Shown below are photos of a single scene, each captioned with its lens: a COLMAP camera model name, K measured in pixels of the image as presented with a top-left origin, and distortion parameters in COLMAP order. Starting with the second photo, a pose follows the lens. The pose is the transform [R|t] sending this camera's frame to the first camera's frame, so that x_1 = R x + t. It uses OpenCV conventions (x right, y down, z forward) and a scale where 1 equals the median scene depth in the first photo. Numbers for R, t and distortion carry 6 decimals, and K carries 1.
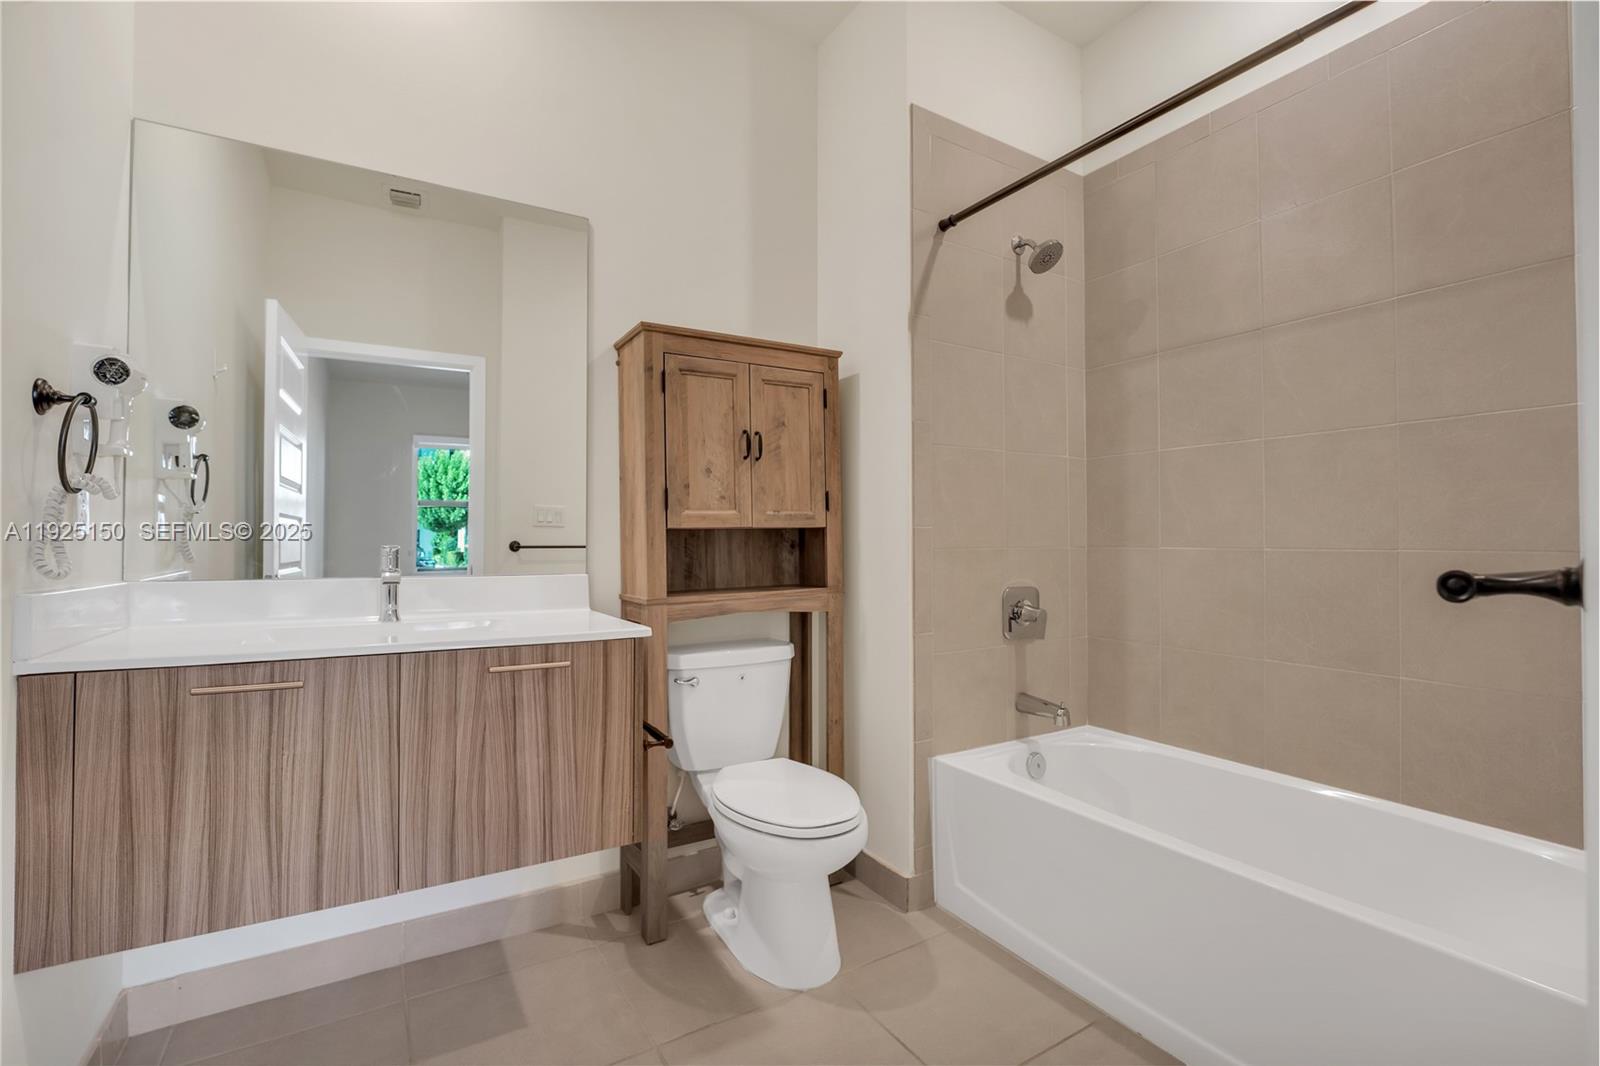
lens RADIAL K [[719.9, 0, 823.7], [0, 719.9, 522.8], [0, 0, 1]] dist [-0.023868, 0.005226]
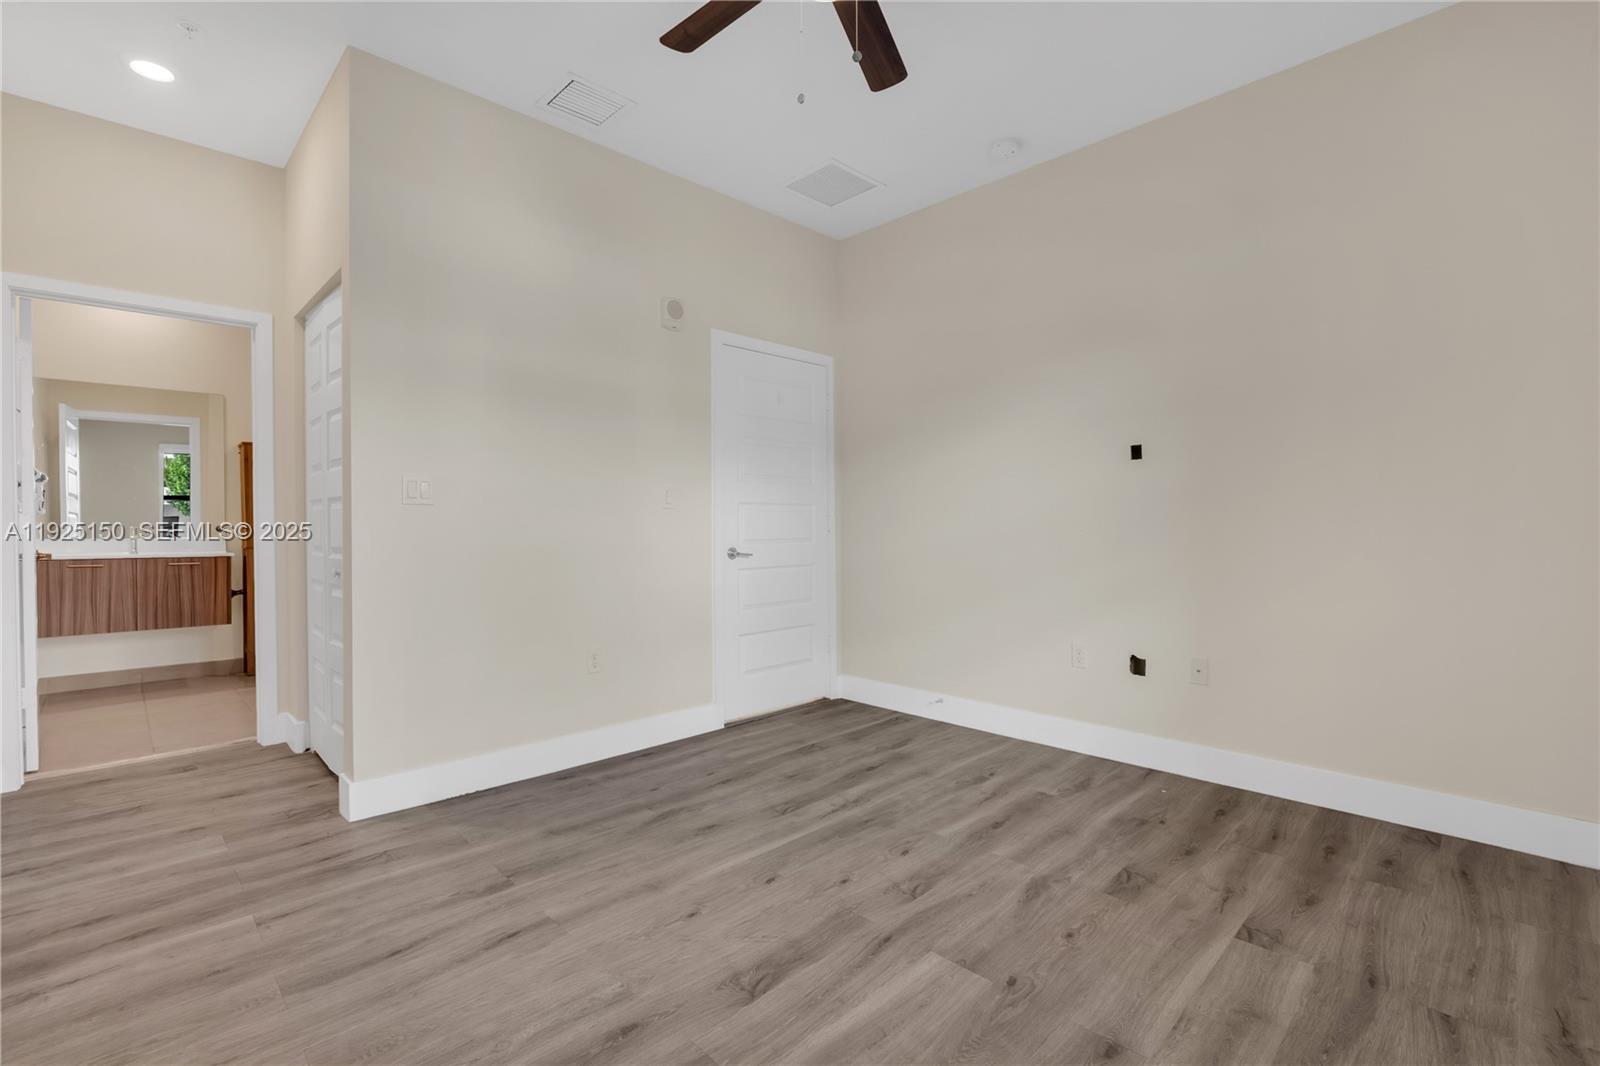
lens RADIAL K [[719.9, 0, 823.7], [0, 719.9, 522.8], [0, 0, 1]] dist [-0.023868, 0.005226]
pose [[0.975982, -0.003765, 0.217821, 1.247602], [-0.000789, 0.999783, 0.020819, -0.036920], [-0.217852, -0.020491, 0.975767, -1.999545]]
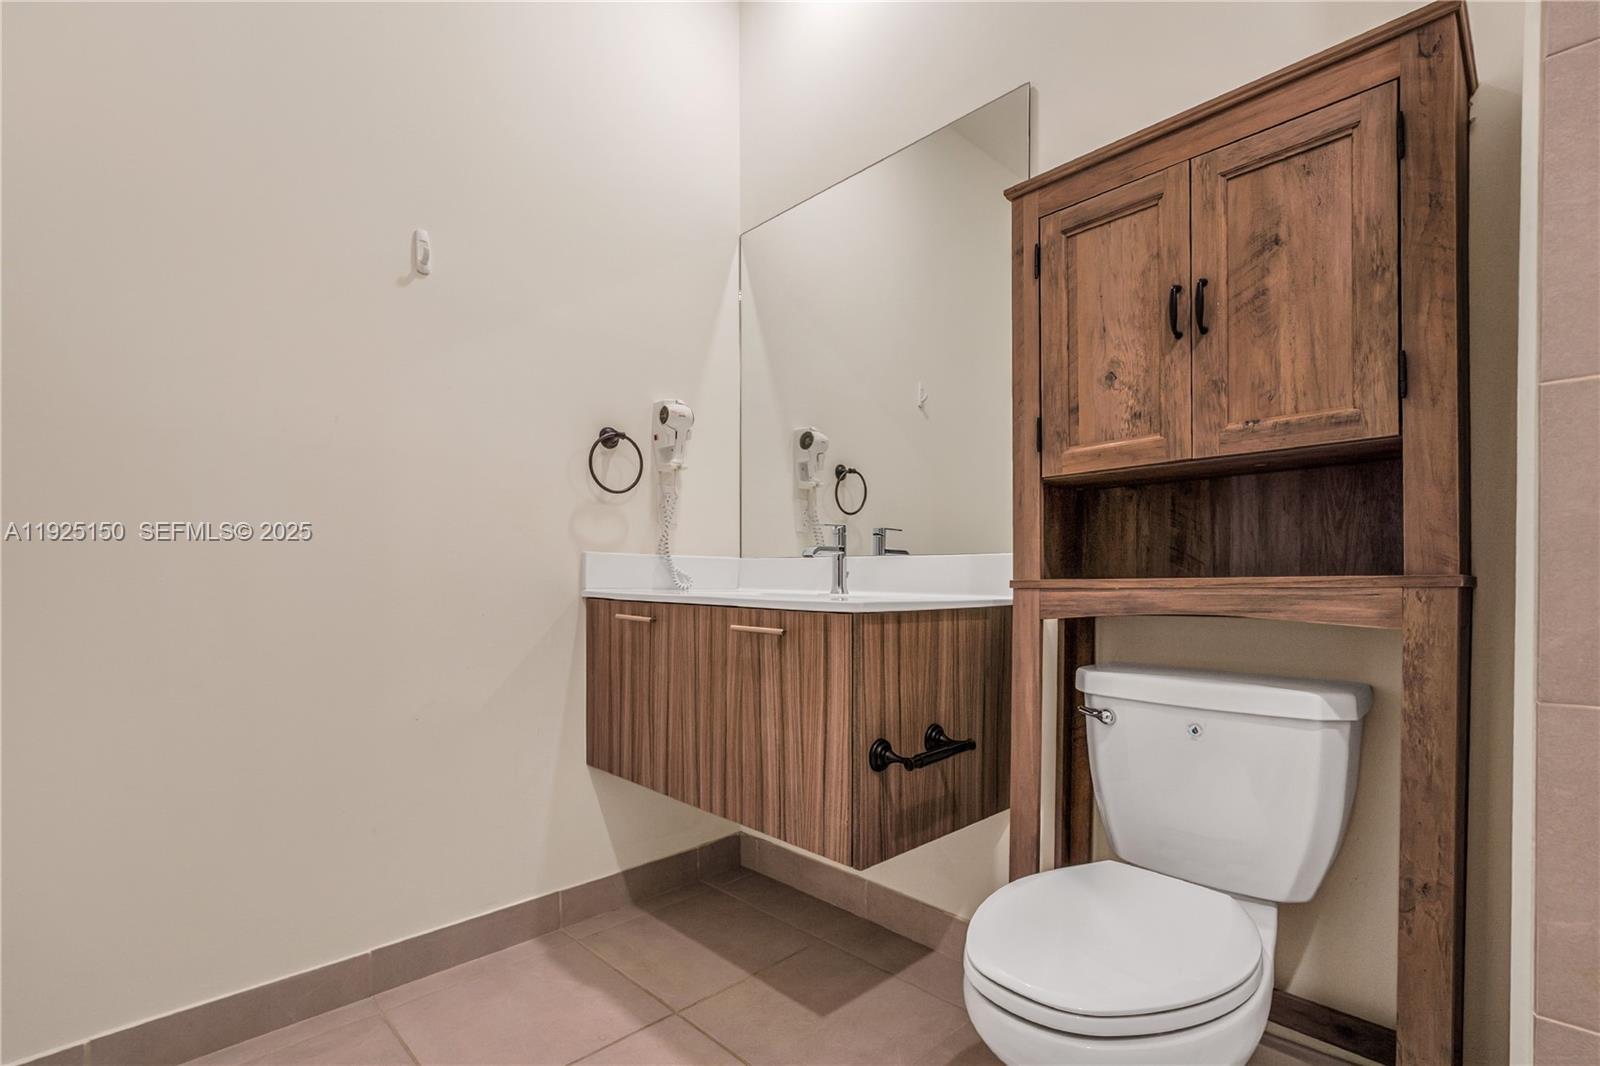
lens RADIAL K [[734.6, 0, 797.1], [0, 734.6, 597.8], [0, 0, 1]] dist [0.000581, -0.000031]
pose [[0.197876, 0.025292, -0.979901, 0.421377], [0.018665, 0.999389, 0.029564, 0.096143], [0.980049, -0.024140, 0.197283, 0.633380]]
